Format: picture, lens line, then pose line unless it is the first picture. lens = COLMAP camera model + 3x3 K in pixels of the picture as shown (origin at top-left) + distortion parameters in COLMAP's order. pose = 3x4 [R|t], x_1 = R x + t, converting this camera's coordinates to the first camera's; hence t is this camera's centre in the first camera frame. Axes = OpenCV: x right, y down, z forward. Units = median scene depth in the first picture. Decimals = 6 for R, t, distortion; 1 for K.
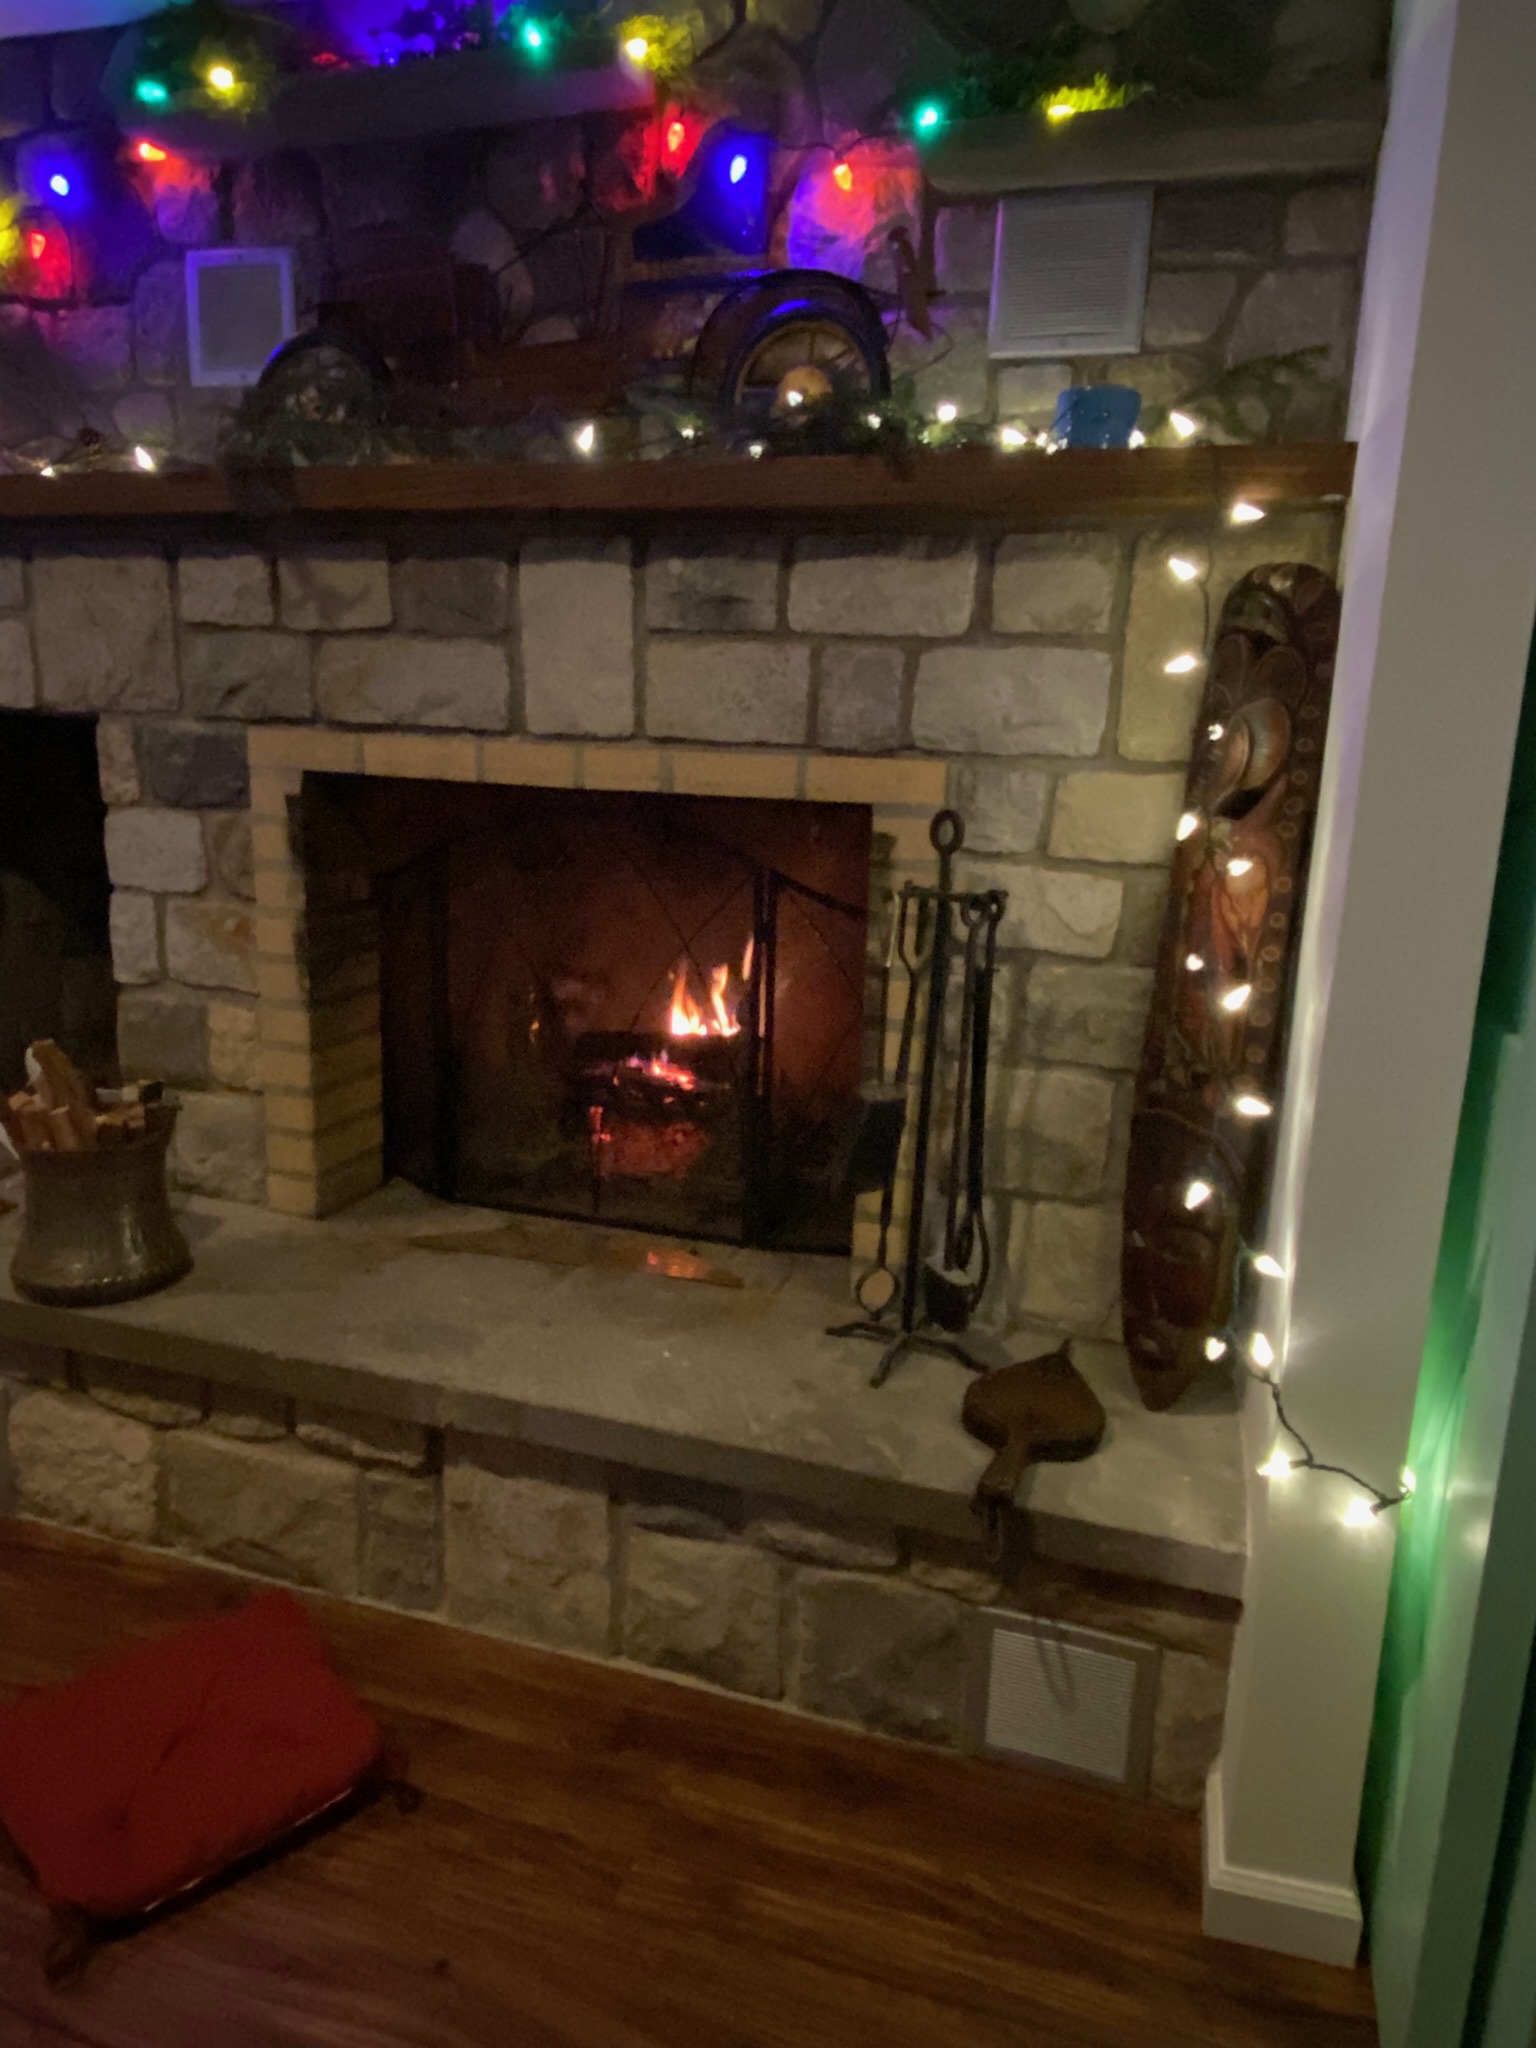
lens RADIAL K [[1353.6, 0, 790.9], [0, 1353.6, 1007.2], [0, 0, 1]] dist [0.011406, -0.023971]
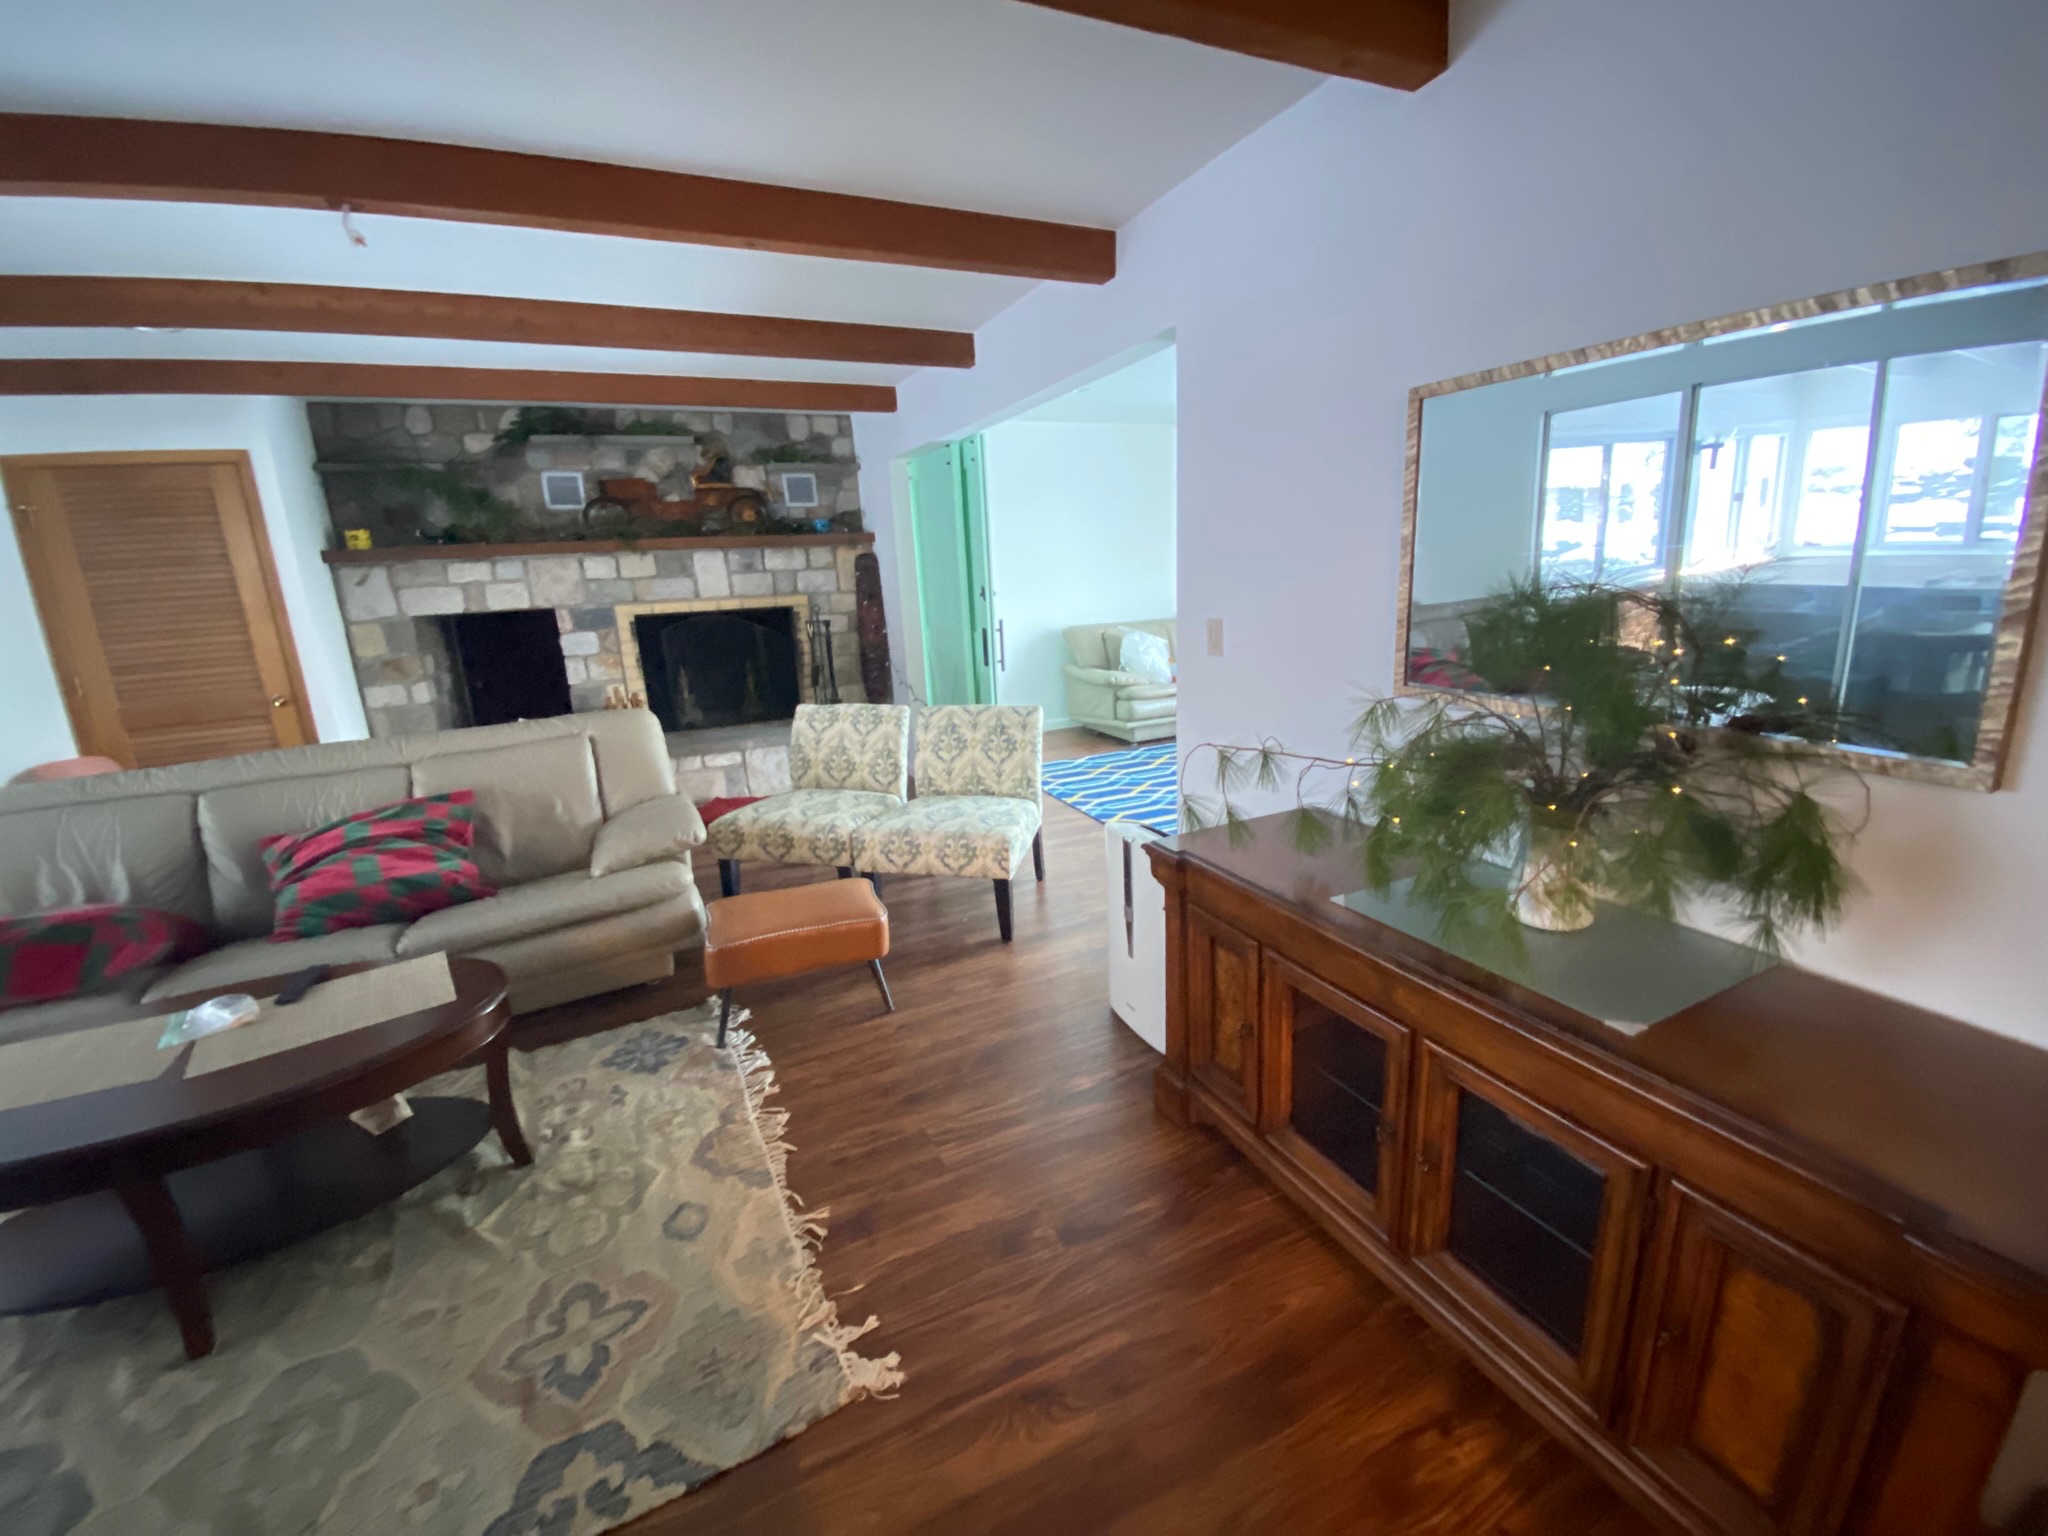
lens RADIAL K [[821.6, 0, 1038.9], [0, 821.6, 756.2], [0, 0, 1]] dist [0.011106, -0.015096]
pose [[0.731680, -0.228208, 0.642313, -1.225569], [0.218050, 0.971140, 0.096649, 0.258997], [-0.645832, 0.069340, 0.760324, -1.618275]]
